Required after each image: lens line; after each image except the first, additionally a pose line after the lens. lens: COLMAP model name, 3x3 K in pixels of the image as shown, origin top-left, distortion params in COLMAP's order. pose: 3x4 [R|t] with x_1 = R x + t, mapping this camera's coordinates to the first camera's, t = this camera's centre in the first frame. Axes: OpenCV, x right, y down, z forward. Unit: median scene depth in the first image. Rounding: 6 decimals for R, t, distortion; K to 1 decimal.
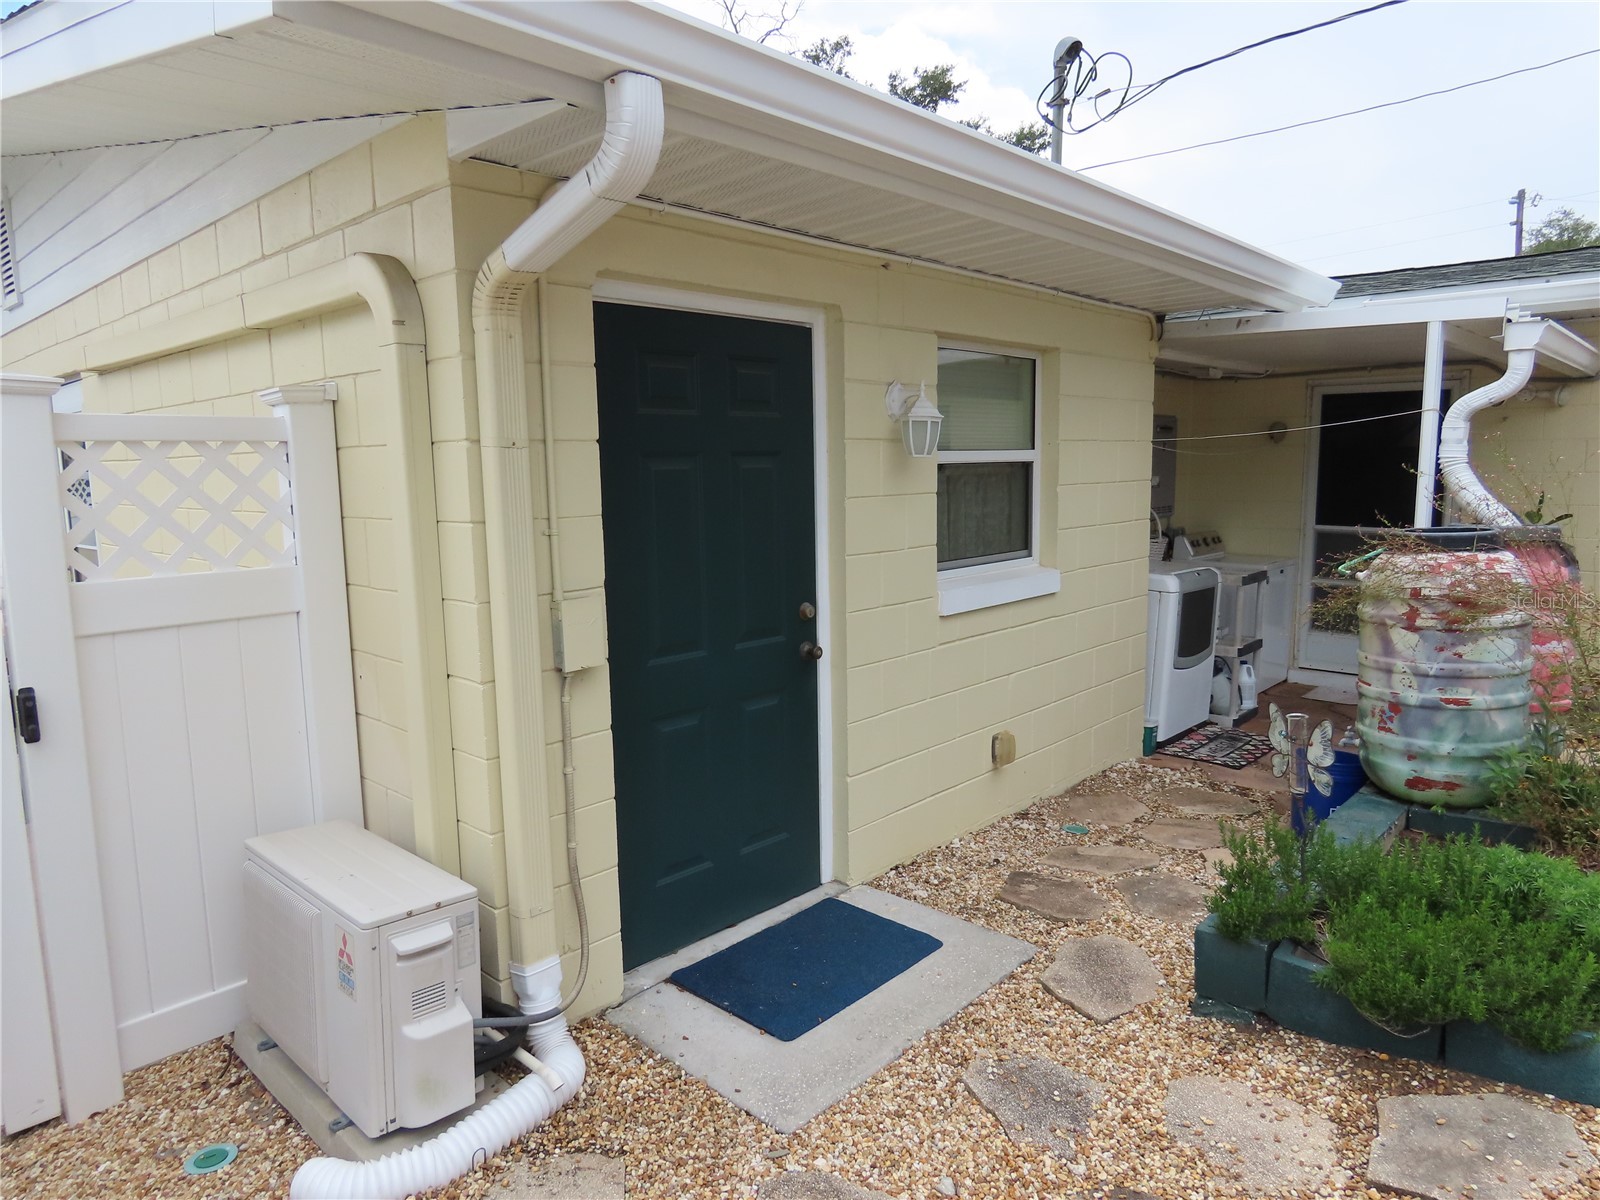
lens RADIAL K [[1007.4, 0, 801.4], [0, 1007.4, 599.1], [0, 0, 1]] dist [-0.010794, 0.002413]
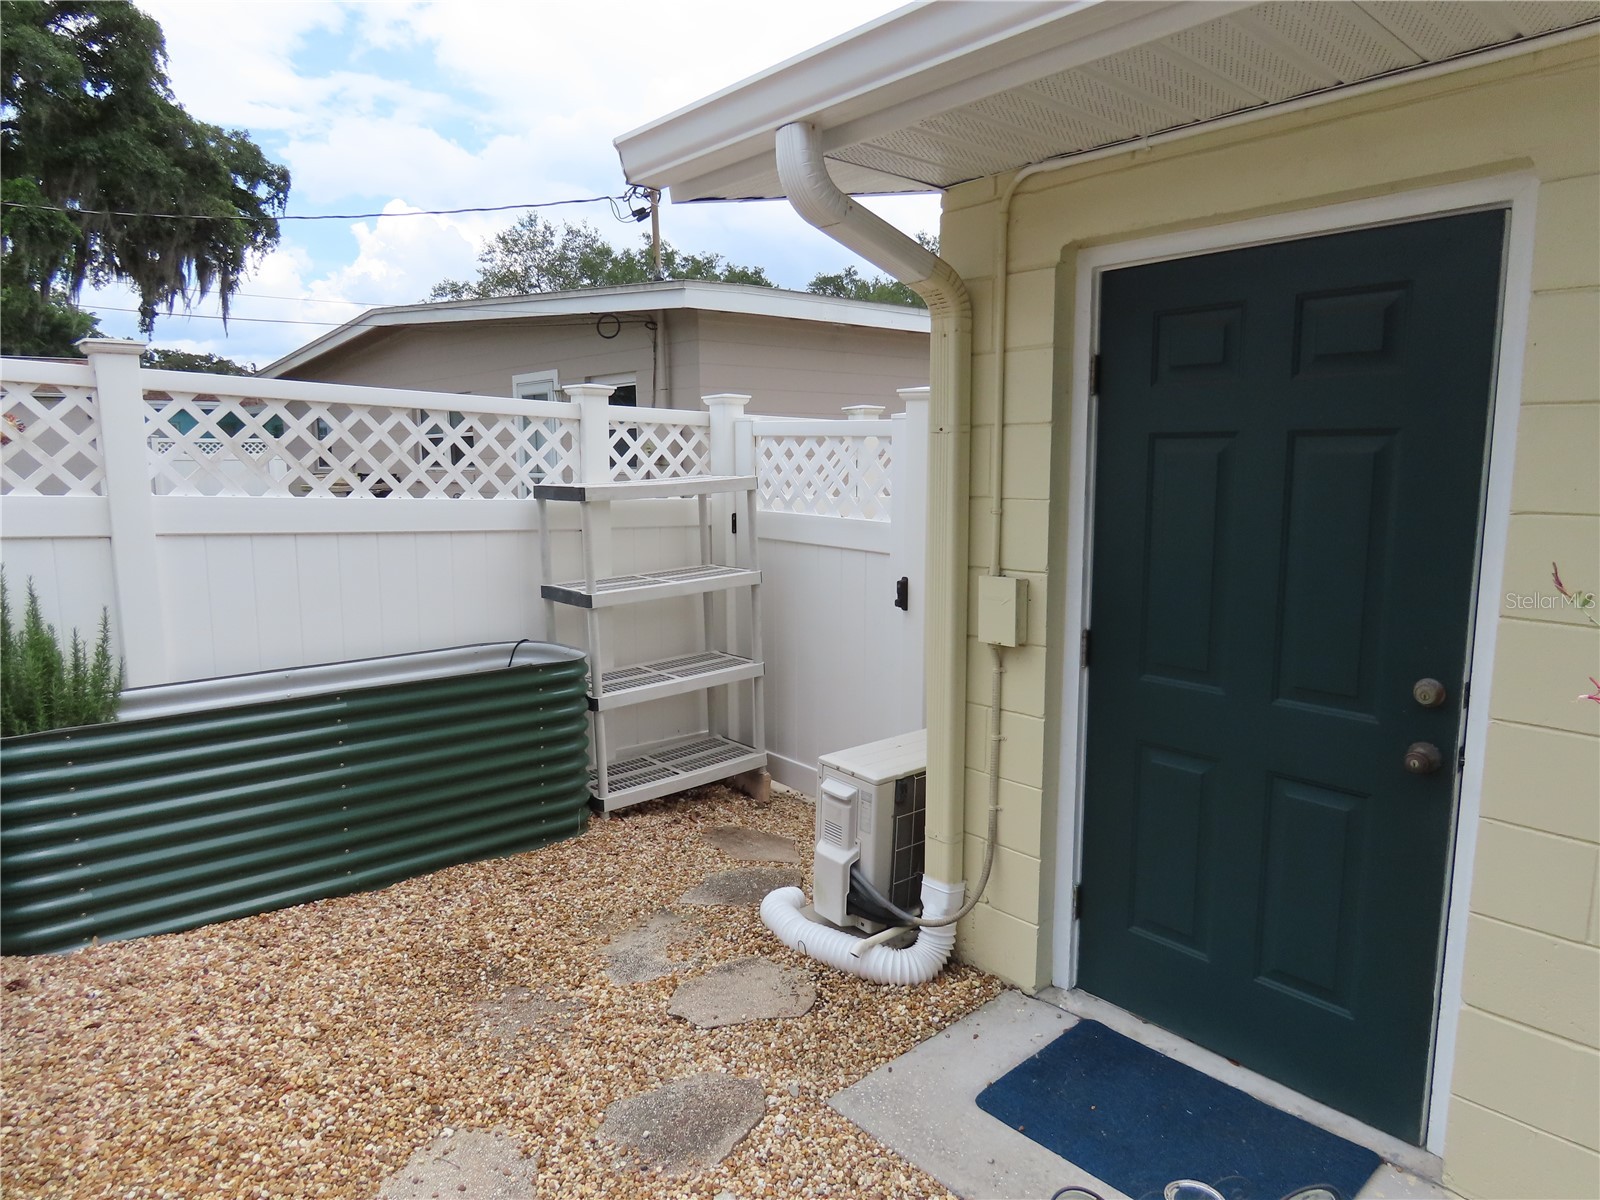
lens RADIAL K [[1007.4, 0, 801.4], [0, 1007.4, 599.1], [0, 0, 1]] dist [-0.010794, 0.002413]
pose [[-0.097635, 0.162355, -0.981890, 0.828767], [-0.122678, 0.977116, 0.173764, -0.134818], [0.987632, 0.137422, -0.075483, 0.885668]]
